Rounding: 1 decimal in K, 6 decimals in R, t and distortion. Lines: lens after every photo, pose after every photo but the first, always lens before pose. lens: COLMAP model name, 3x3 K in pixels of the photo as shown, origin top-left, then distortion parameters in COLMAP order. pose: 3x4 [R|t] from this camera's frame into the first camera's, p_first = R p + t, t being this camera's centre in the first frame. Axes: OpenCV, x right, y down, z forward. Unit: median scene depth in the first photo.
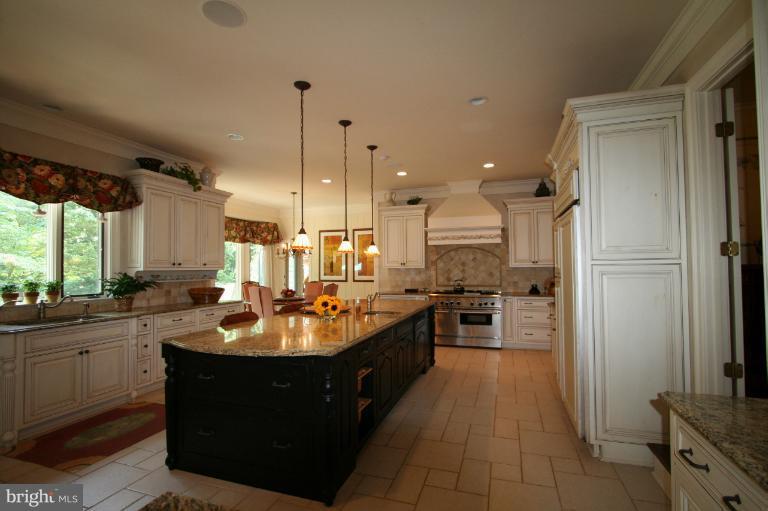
lens RADIAL K [[353.1, 0, 389.6], [0, 353.1, 256.6], [0, 0, 1]] dist [-0.012178, -0.000119]
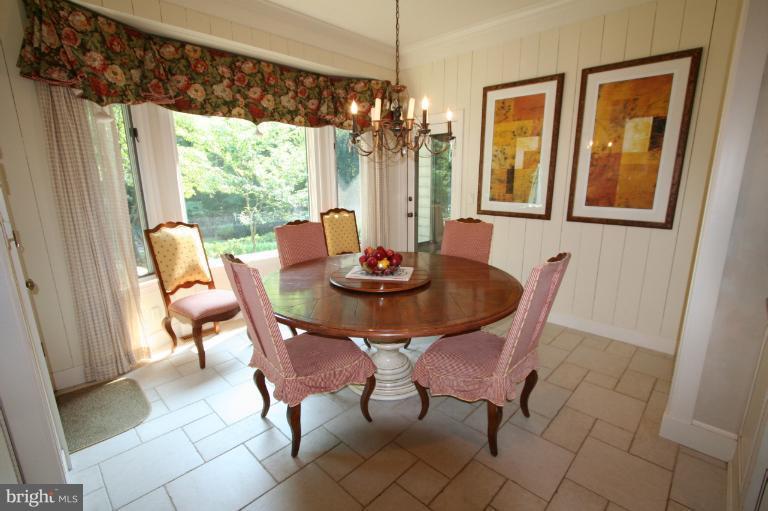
lens RADIAL K [[353.1, 0, 389.6], [0, 353.1, 256.6], [0, 0, 1]] dist [-0.012178, -0.000119]
pose [[0.901809, 0.098194, -0.420831, -0.236565], [0.010775, 0.968429, 0.249058, 0.025843], [0.432001, -0.229137, 0.872279, 1.216173]]
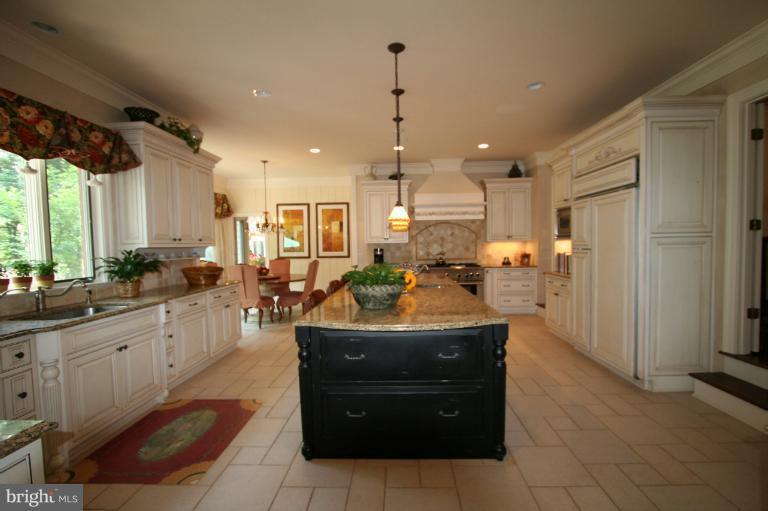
lens RADIAL K [[353.1, 0, 389.6], [0, 353.1, 256.6], [0, 0, 1]] dist [-0.012178, -0.000119]
pose [[0.960579, -0.017960, 0.277428, -0.378683], [-0.000687, 0.997755, 0.066972, 0.005508], [-0.278008, -0.064522, 0.958409, 0.047058]]
